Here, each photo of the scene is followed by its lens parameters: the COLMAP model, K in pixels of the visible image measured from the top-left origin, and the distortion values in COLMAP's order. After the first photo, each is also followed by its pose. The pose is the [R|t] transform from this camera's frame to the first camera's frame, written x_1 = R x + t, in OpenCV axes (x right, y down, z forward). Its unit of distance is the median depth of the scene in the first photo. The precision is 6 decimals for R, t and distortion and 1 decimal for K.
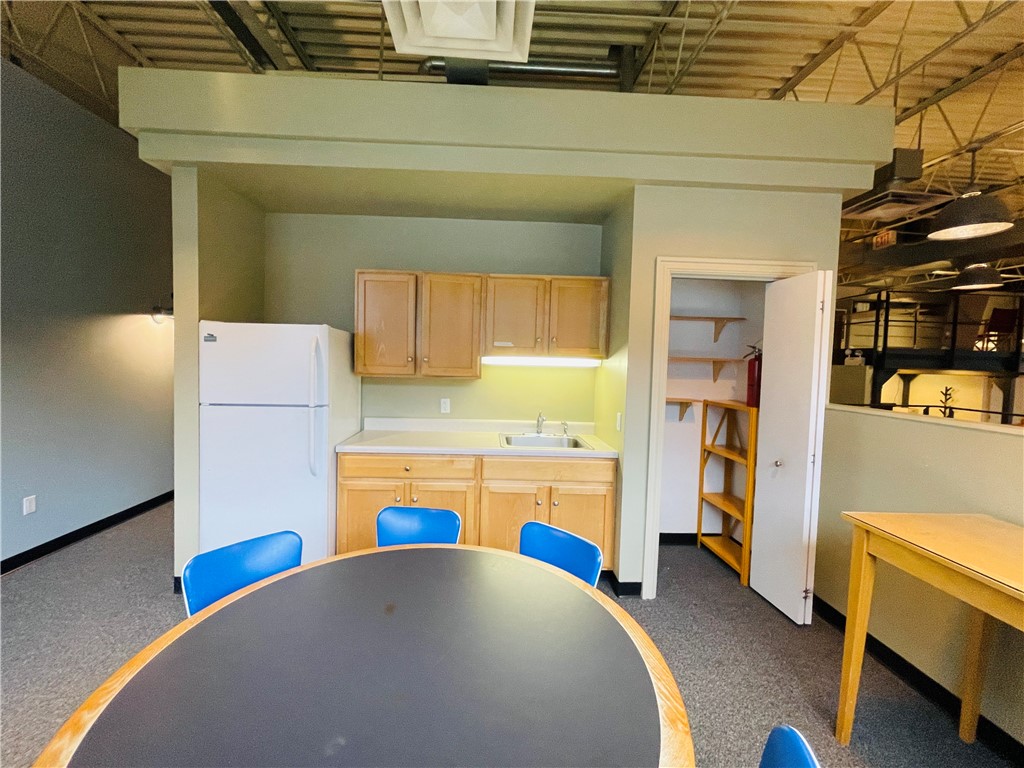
lens RADIAL K [[410.2, 0, 499.2], [0, 410.2, 377.1], [0, 0, 1]] dist [0.001426, 0.000007]
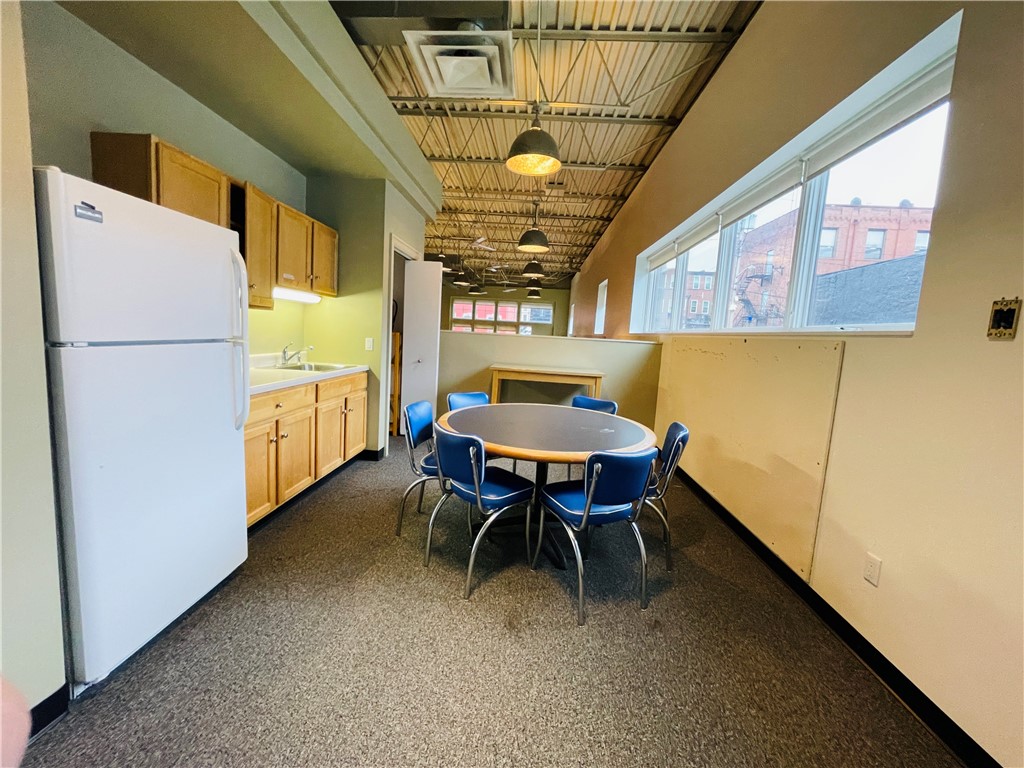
lens RADIAL K [[410.2, 0, 499.2], [0, 410.2, 377.1], [0, 0, 1]] dist [0.001426, 0.000007]
pose [[0.111925, -0.128379, 0.985389, -1.015417], [-0.006796, 0.991498, 0.129946, 0.032591], [-0.993693, -0.021240, 0.110101, 0.375825]]
